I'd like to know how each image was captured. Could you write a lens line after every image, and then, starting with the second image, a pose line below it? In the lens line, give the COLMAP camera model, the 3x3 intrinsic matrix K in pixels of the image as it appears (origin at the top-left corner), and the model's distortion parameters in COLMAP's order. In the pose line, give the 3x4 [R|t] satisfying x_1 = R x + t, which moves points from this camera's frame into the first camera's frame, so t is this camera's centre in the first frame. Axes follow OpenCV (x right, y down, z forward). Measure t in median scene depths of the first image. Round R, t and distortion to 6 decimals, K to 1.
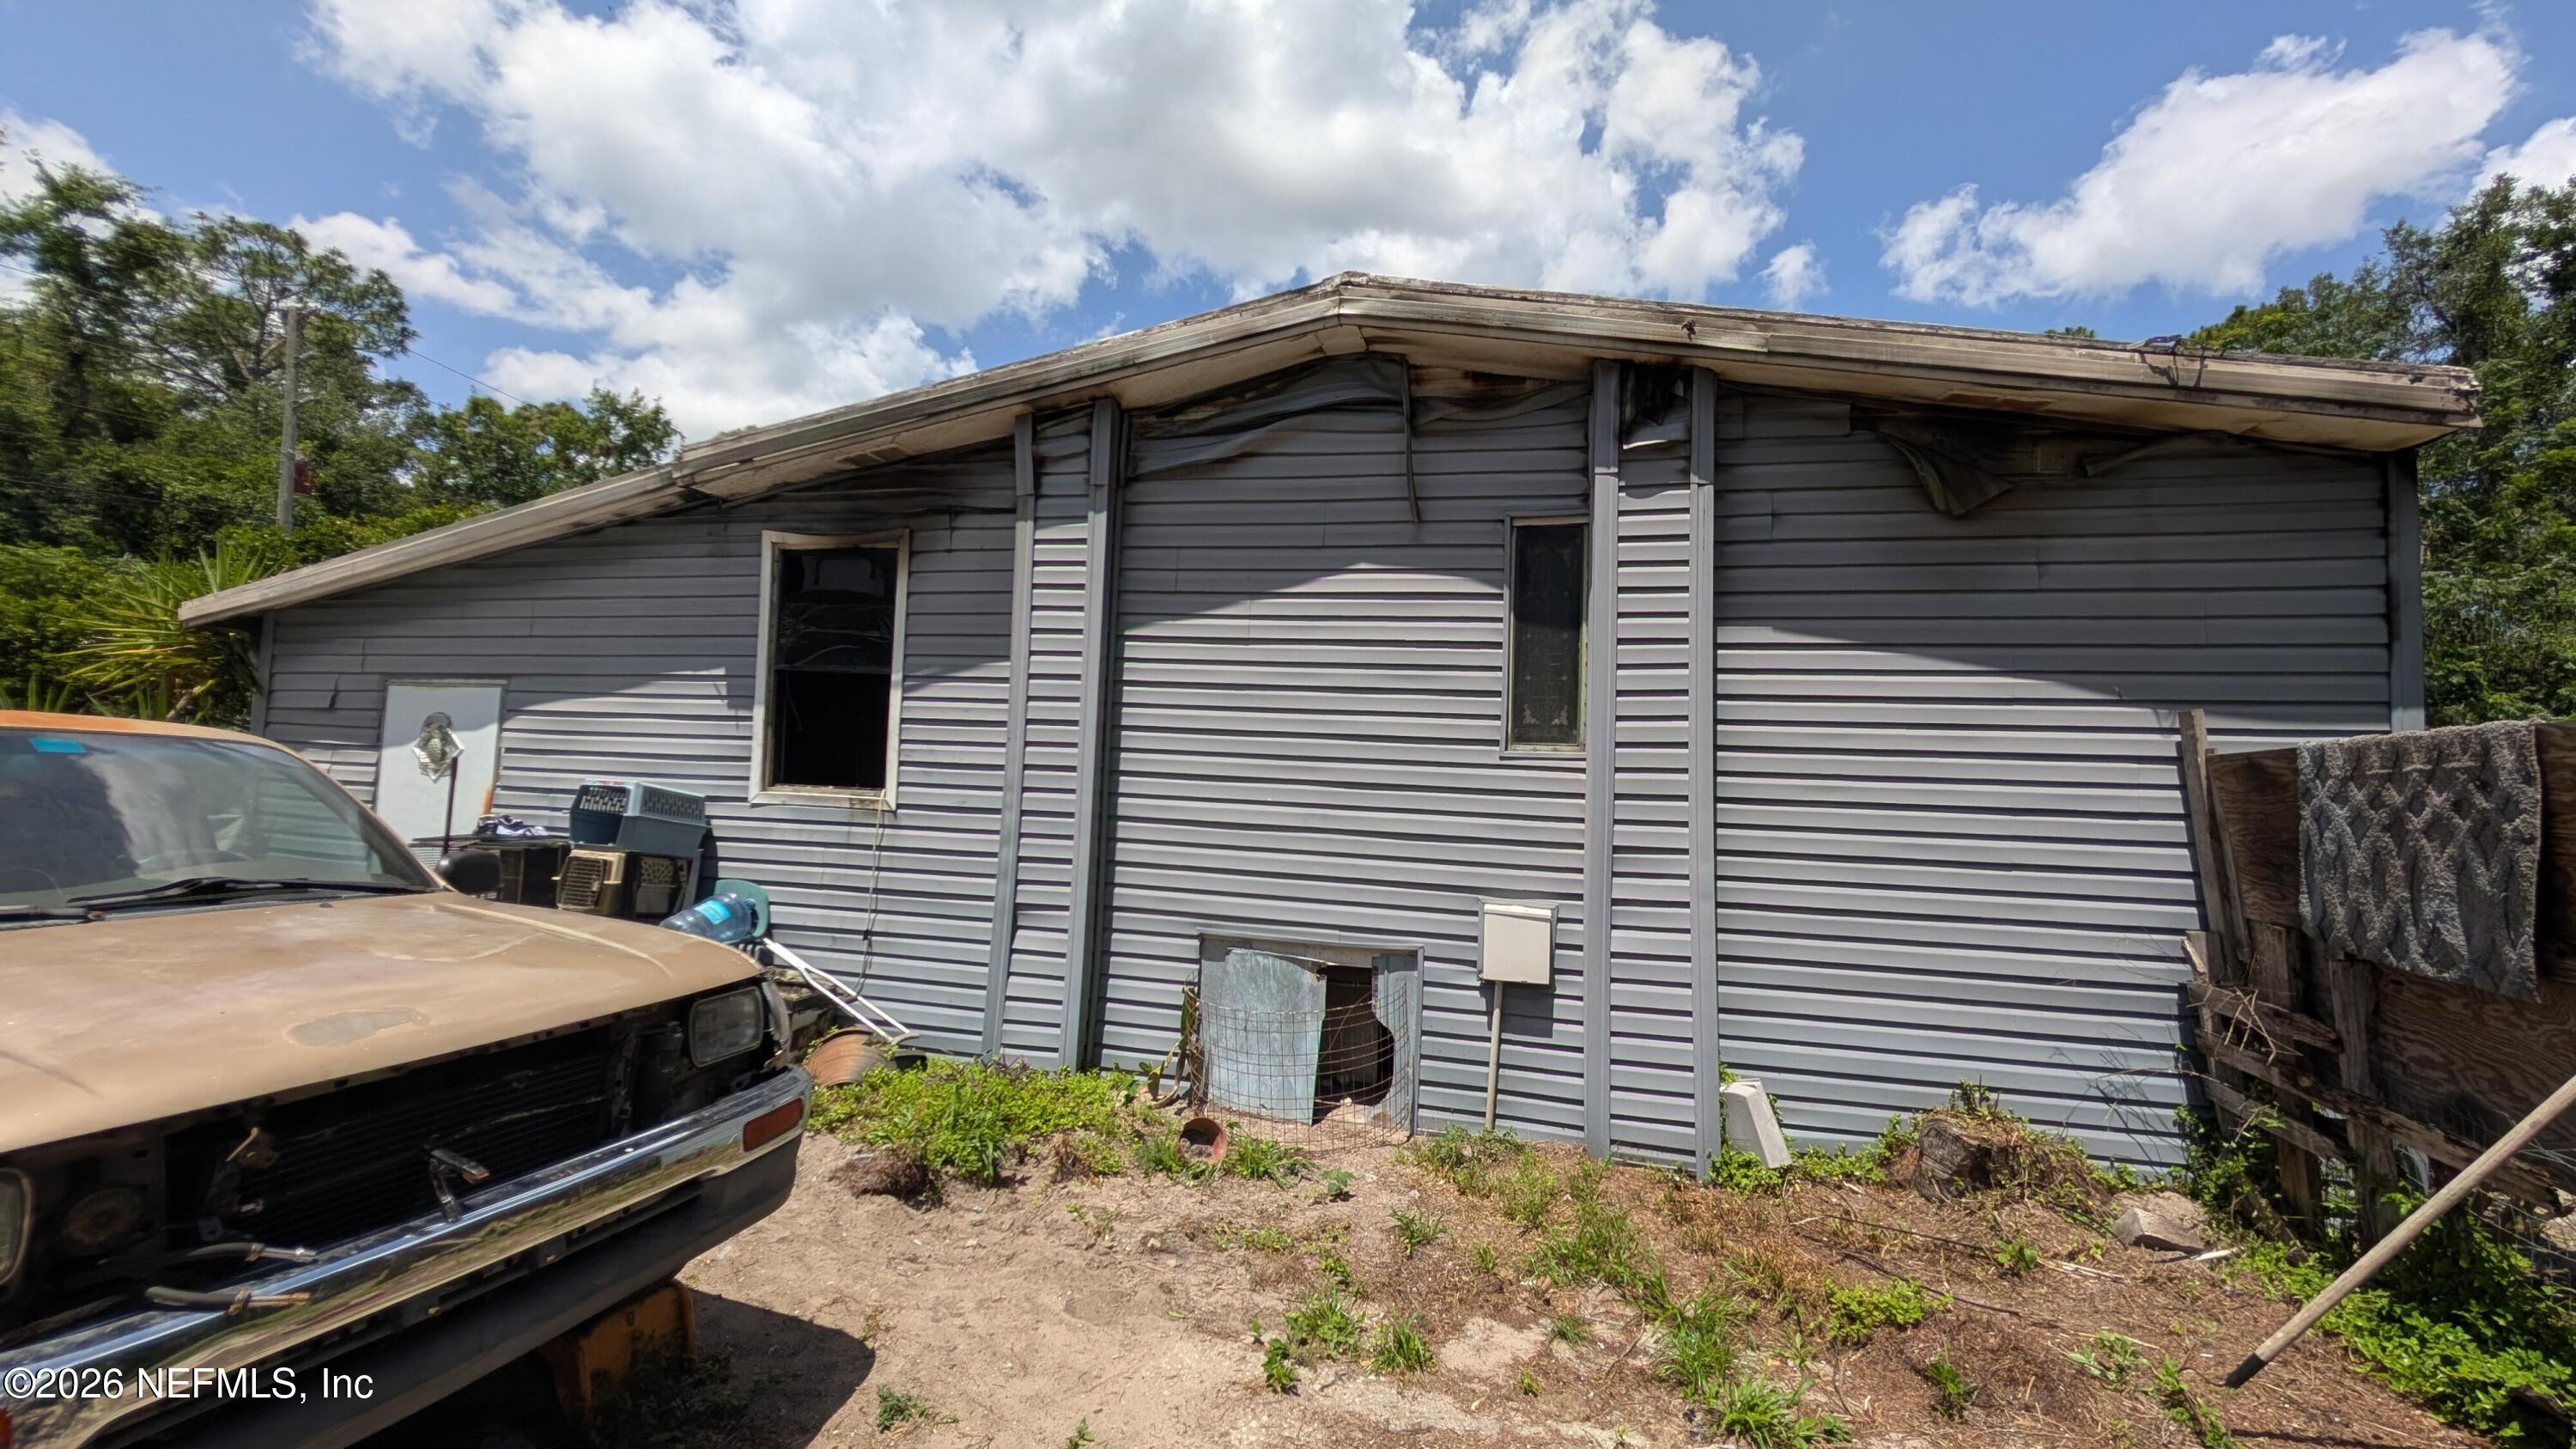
lens RADIAL K [[976.7, 0, 1288.0], [0, 976.7, 724.5], [0, 0, 1]] dist [0.001115, -0.000321]
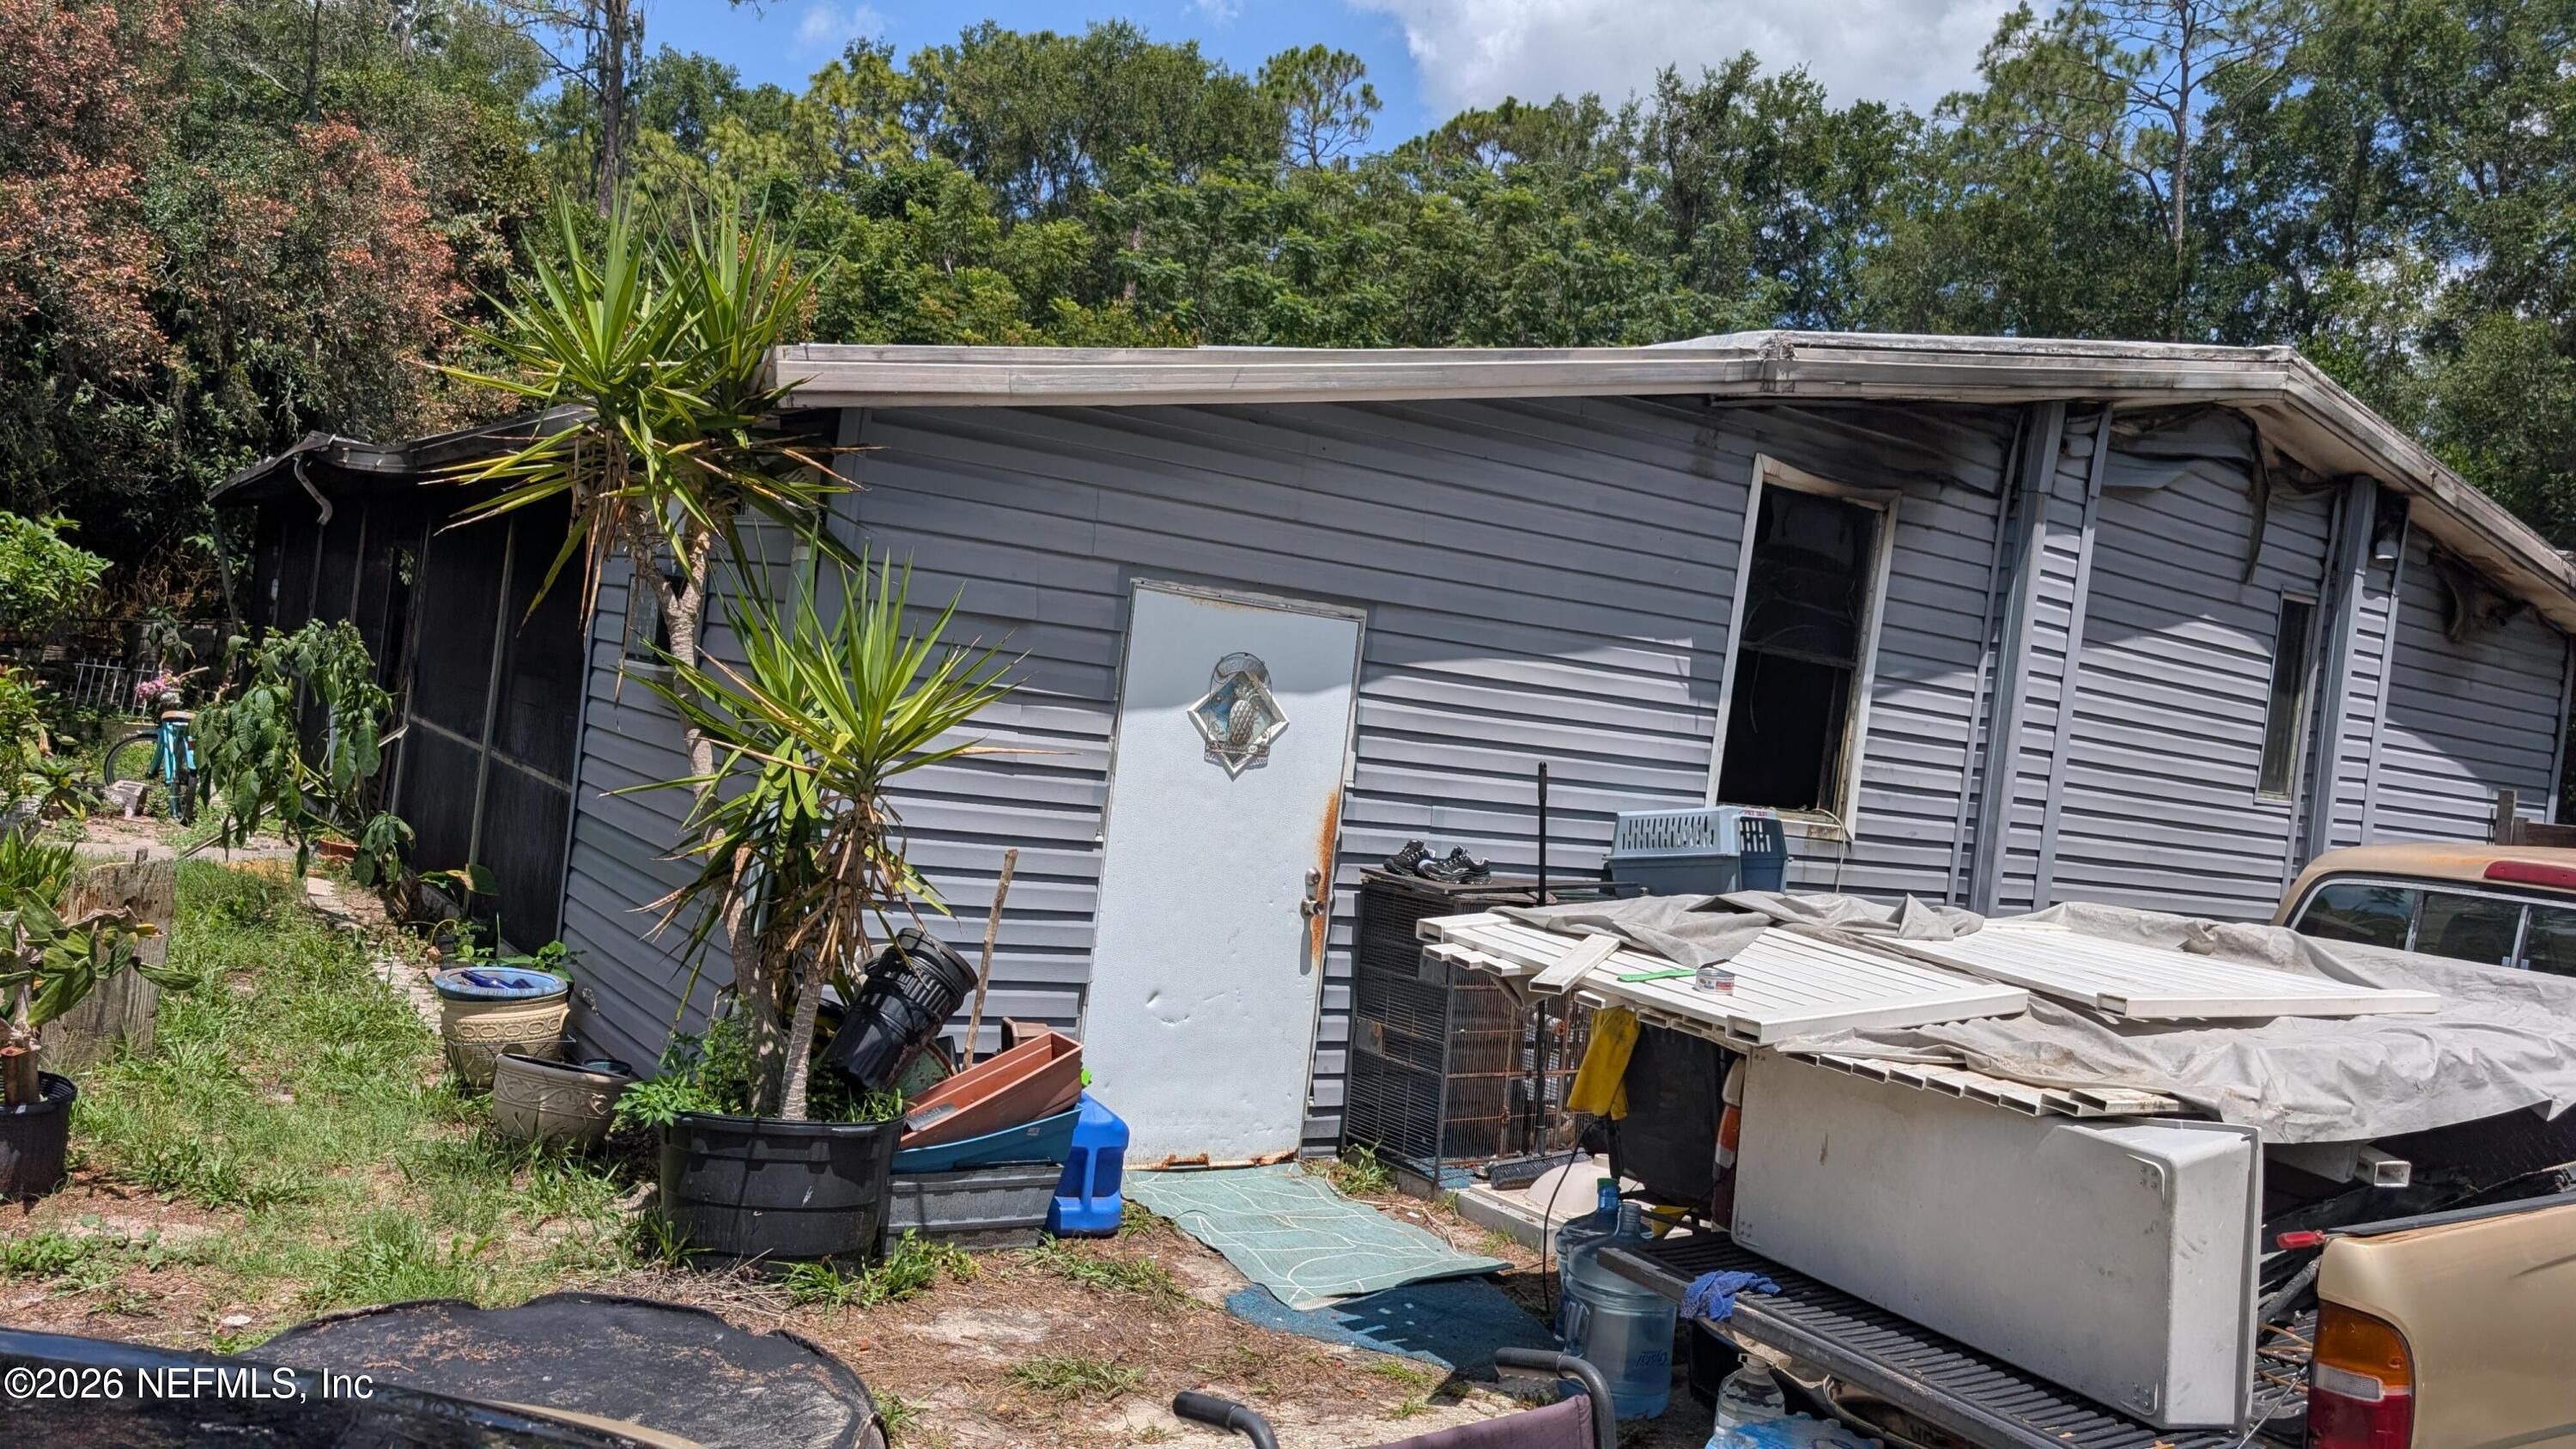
lens RADIAL K [[1881.7, 0, 1301.9], [0, 1881.7, 707.1], [0, 0, 1]] dist [0.027779, -0.024351]
pose [[0.668927, 0.042614, 0.742106, -1.791733], [-0.127439, 0.990148, 0.058016, -0.052360], [-0.732323, -0.133382, 0.667767, 0.298375]]
